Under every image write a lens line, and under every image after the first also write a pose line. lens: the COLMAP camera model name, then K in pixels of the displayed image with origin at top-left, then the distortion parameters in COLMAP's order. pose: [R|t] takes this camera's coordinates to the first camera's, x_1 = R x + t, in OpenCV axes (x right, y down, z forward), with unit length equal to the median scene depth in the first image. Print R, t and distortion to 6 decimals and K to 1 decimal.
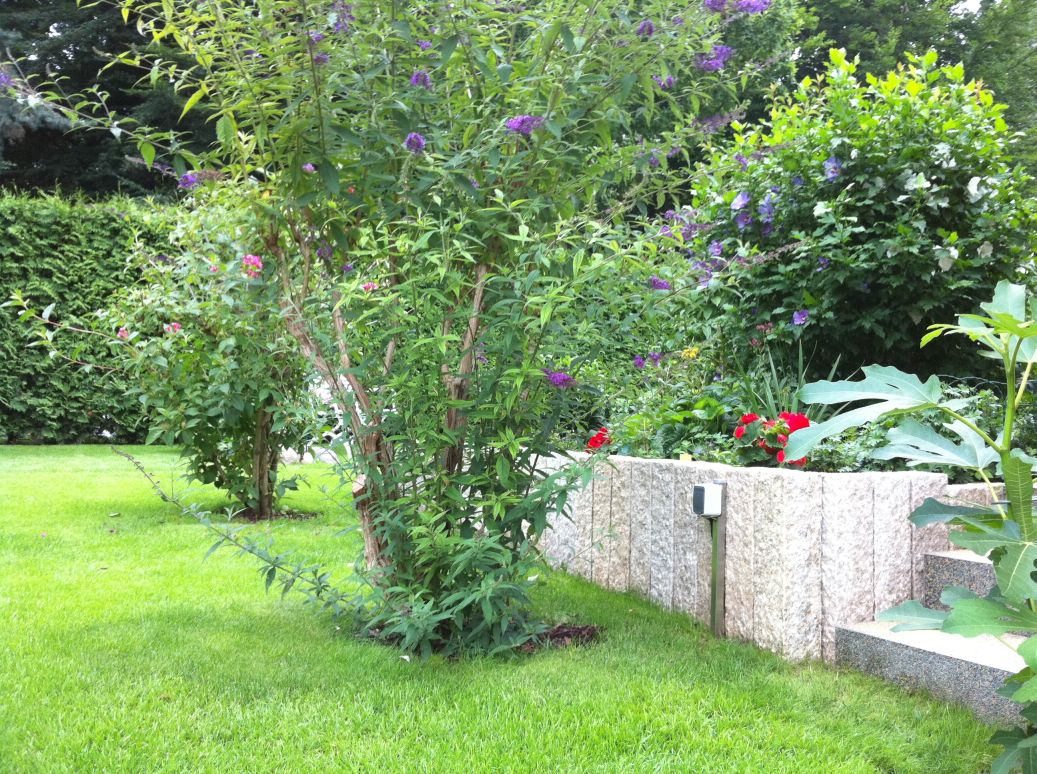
lens RADIAL K [[1025.7, 0, 518.5], [0, 1025.7, 387.0], [0, 0, 1]] dist [0.035631, -0.004728]
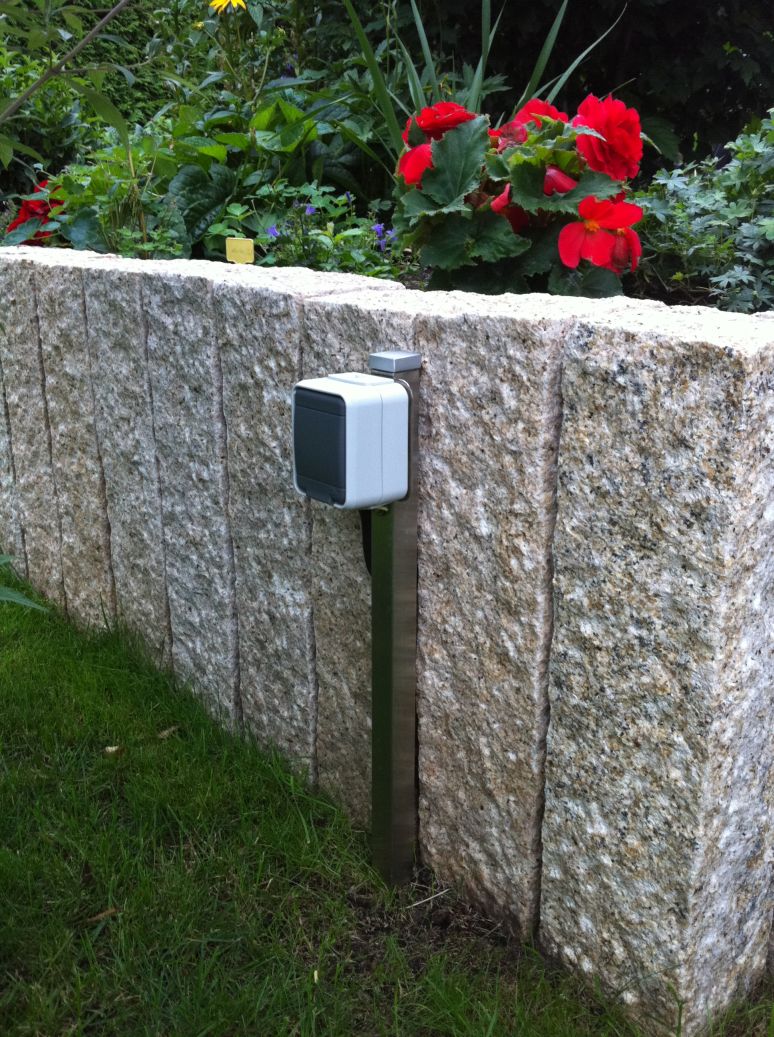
lens RADIAL K [[1025.7, 0, 421.1], [0, 1025.7, 518.3], [0, 0, 1]] dist [0.035631, -0.004728]
pose [[0.943114, -0.122999, 0.308879, 0.108192], [0.011787, 0.940835, 0.338661, 0.038904], [-0.332259, -0.315755, 0.888764, 0.688769]]
